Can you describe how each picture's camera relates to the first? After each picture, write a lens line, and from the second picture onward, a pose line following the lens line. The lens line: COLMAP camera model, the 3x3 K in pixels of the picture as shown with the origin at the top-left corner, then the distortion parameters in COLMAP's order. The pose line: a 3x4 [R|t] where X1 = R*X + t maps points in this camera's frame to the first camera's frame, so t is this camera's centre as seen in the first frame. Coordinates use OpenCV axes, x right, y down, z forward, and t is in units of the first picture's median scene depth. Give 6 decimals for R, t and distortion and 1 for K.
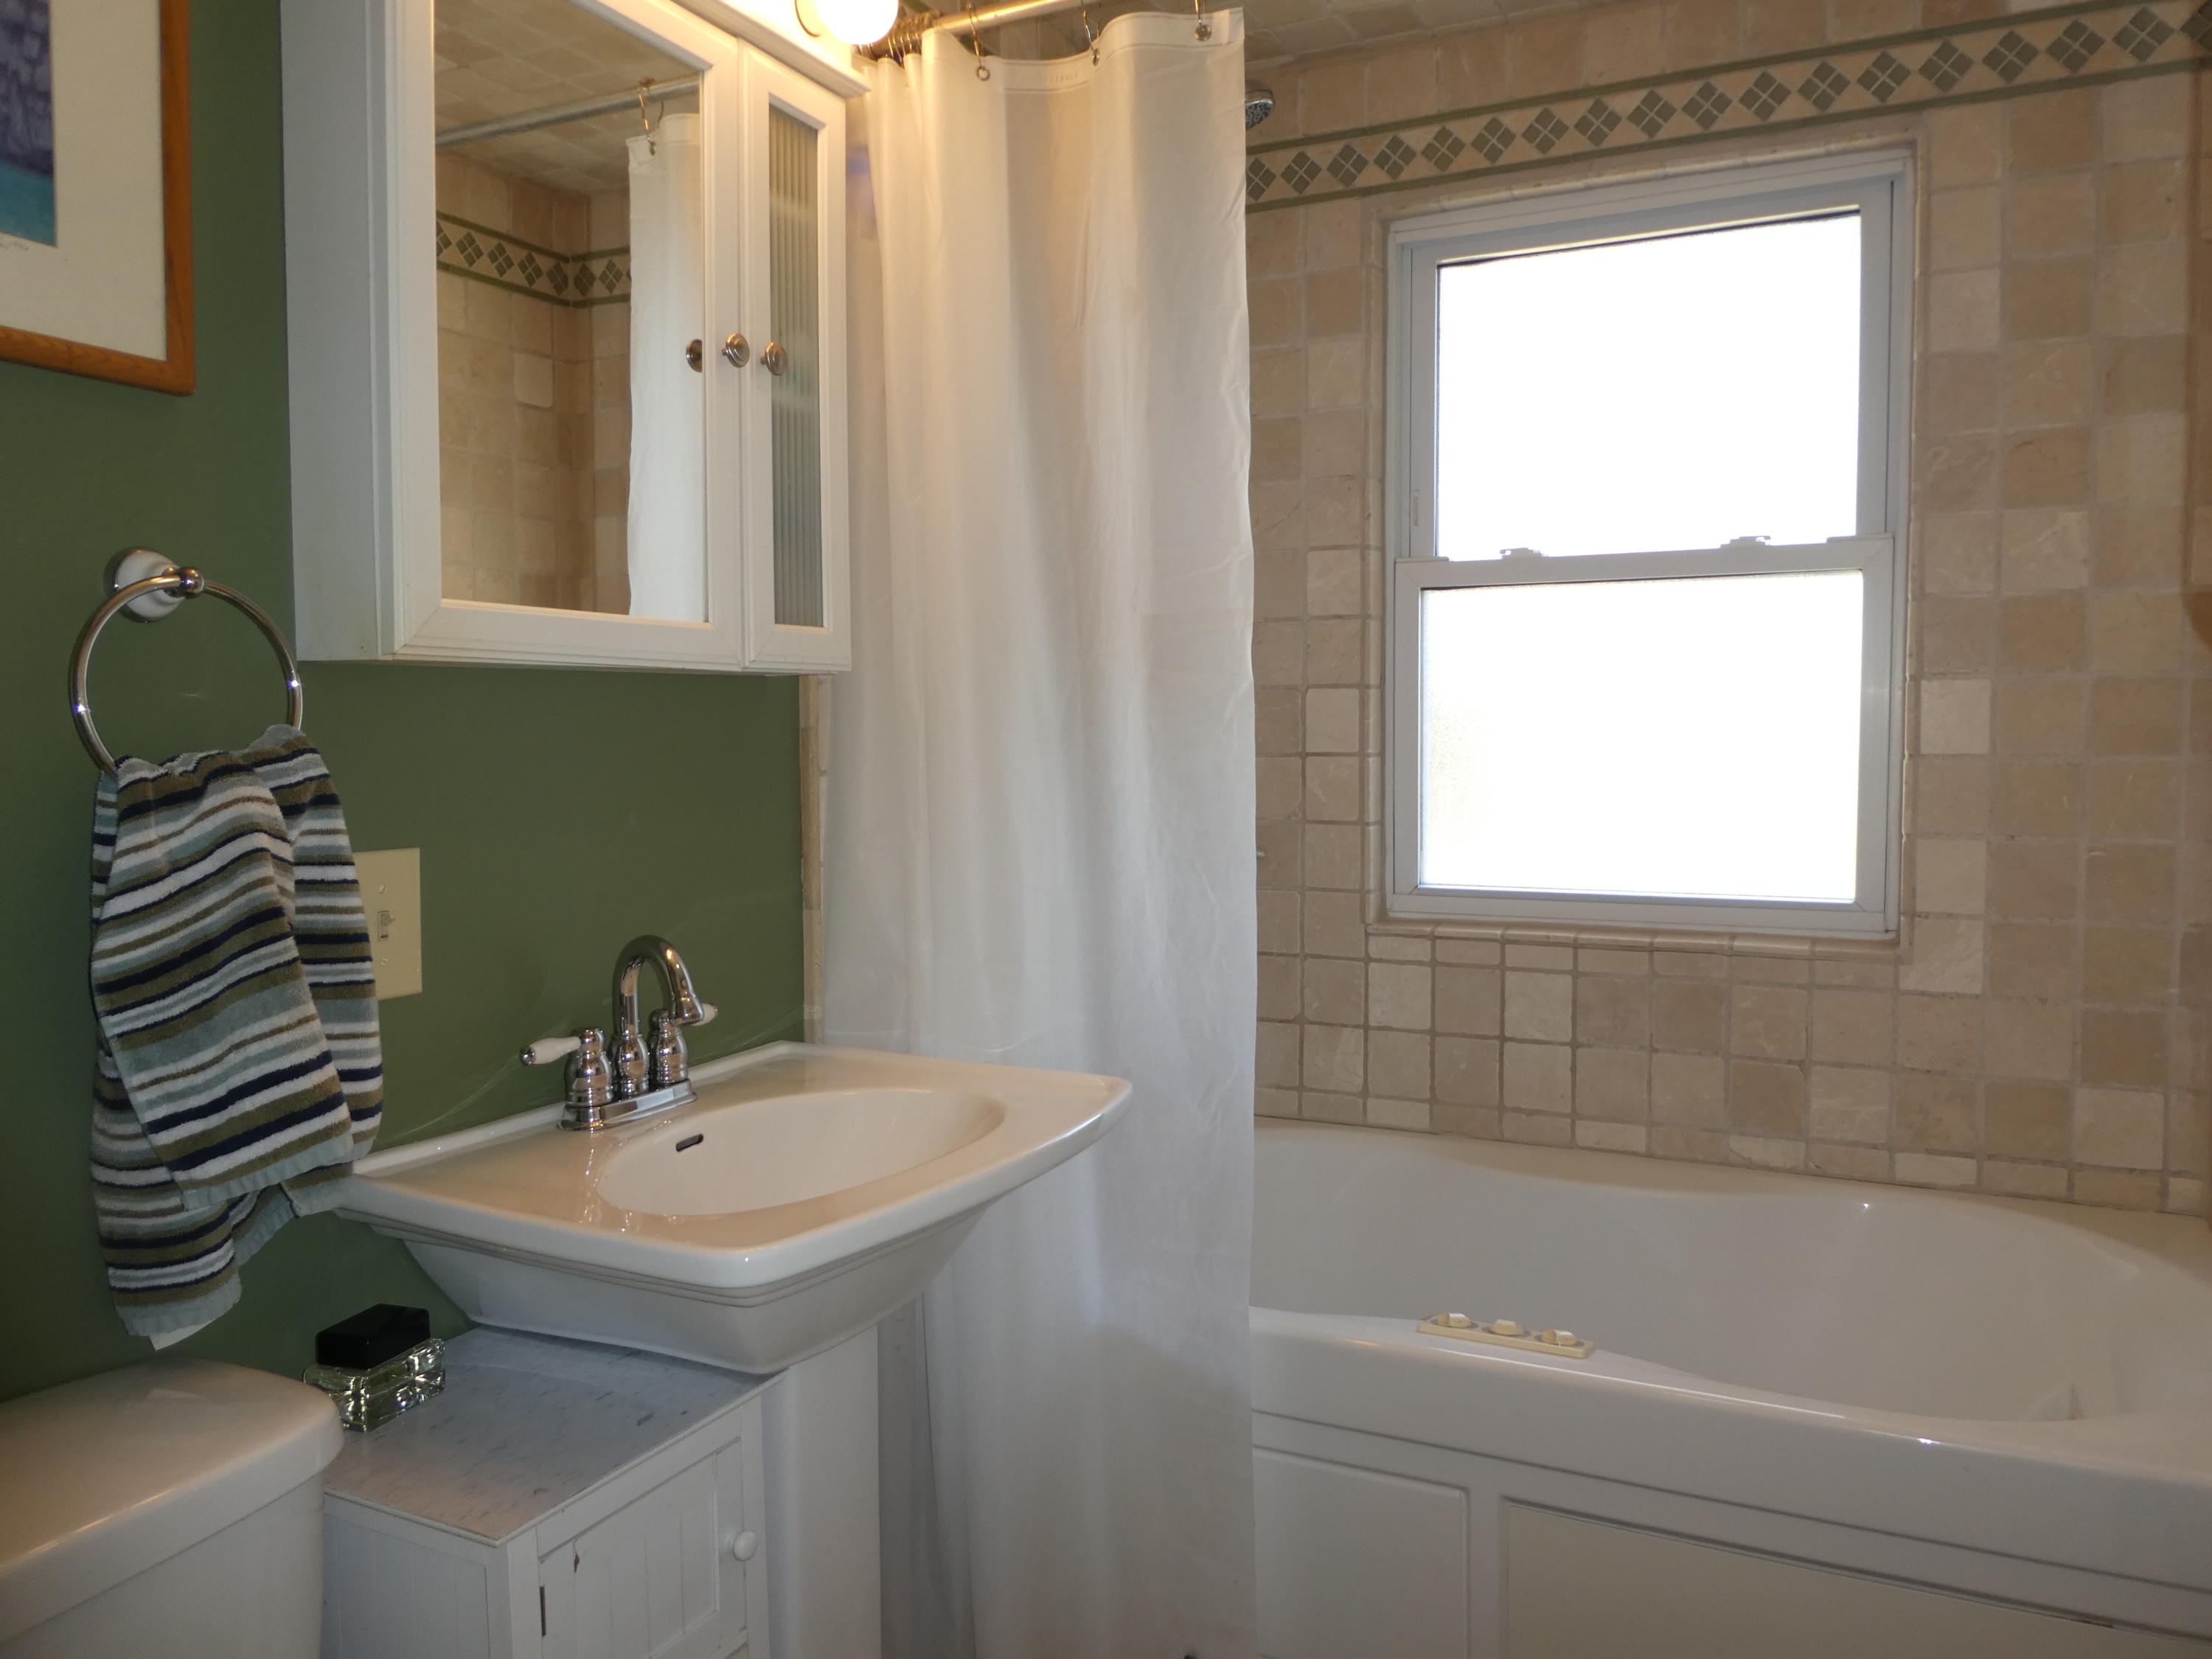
lens RADIAL K [[1600.3, 0, 1107.7], [0, 1600.3, 825.5], [0, 0, 1]] dist [-0.018397, -0.004531]
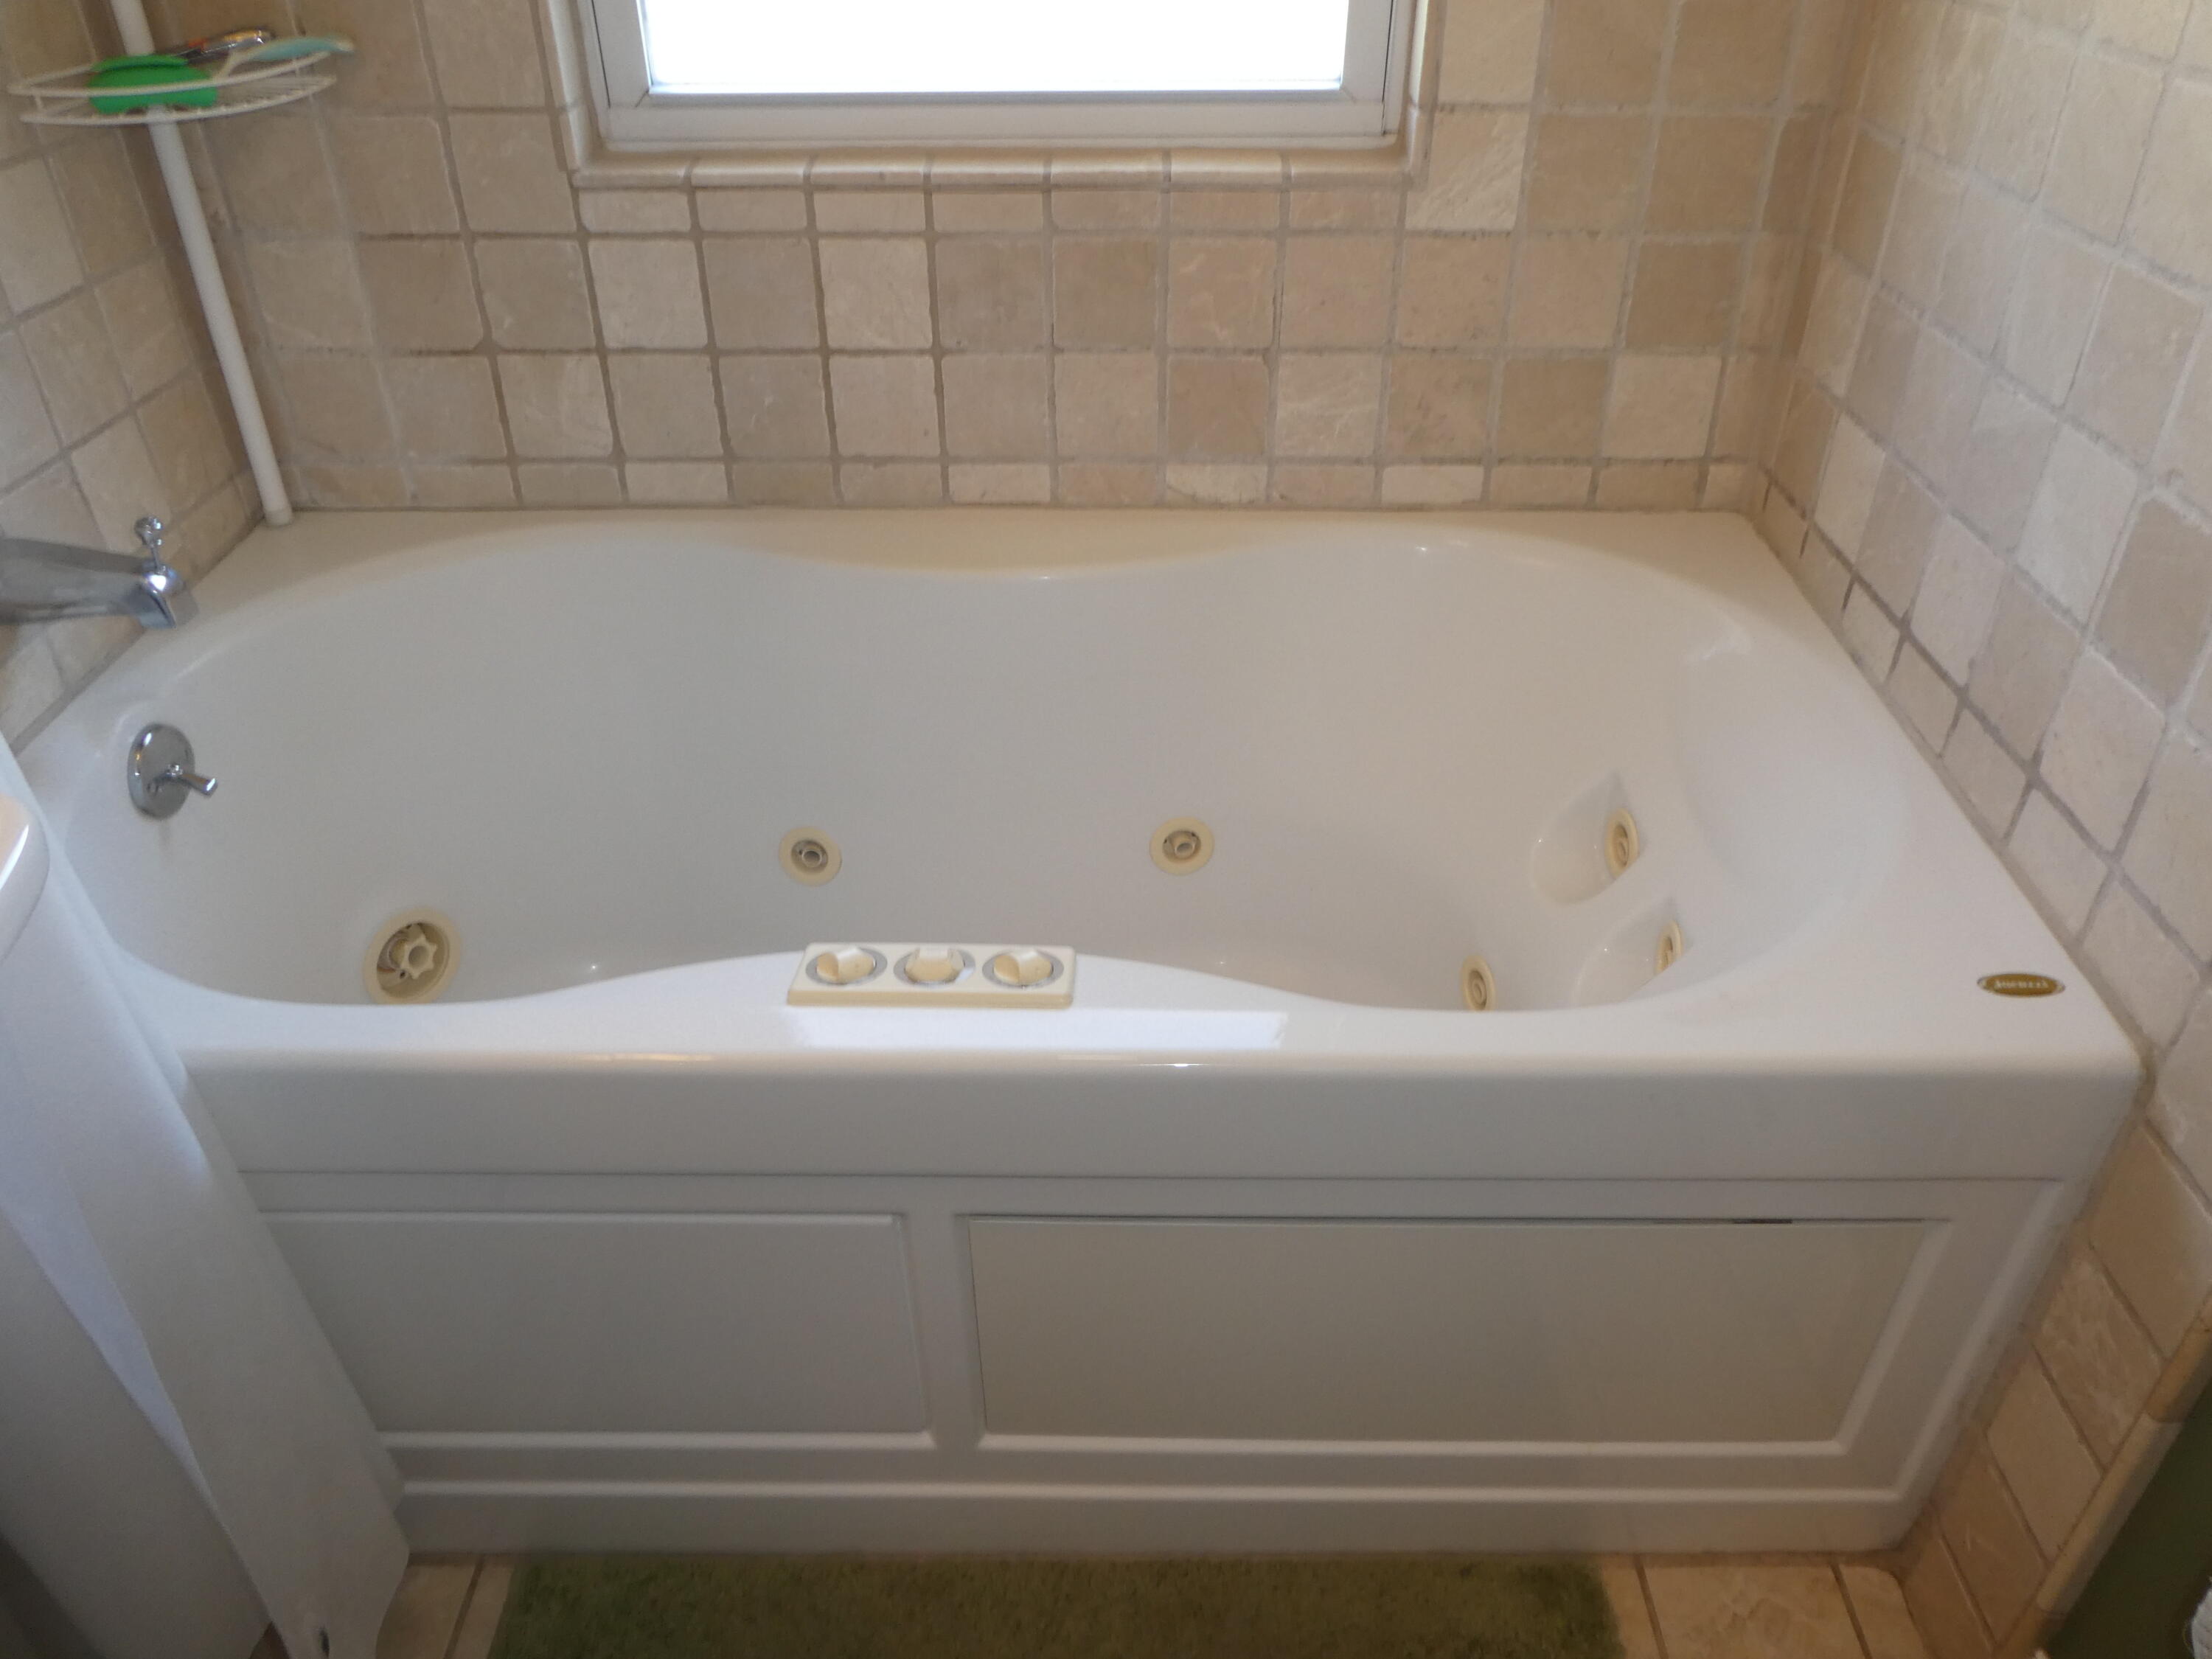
lens RADIAL K [[1600.3, 0, 1105.2], [0, 1600.3, 821.7], [0, 0, 1]] dist [-0.018397, -0.004531]
pose [[0.900094, -0.239538, 0.363940, 0.078121], [0.024064, 0.861364, 0.507418, -0.024191], [-0.435031, -0.447967, 0.781072, 0.403899]]
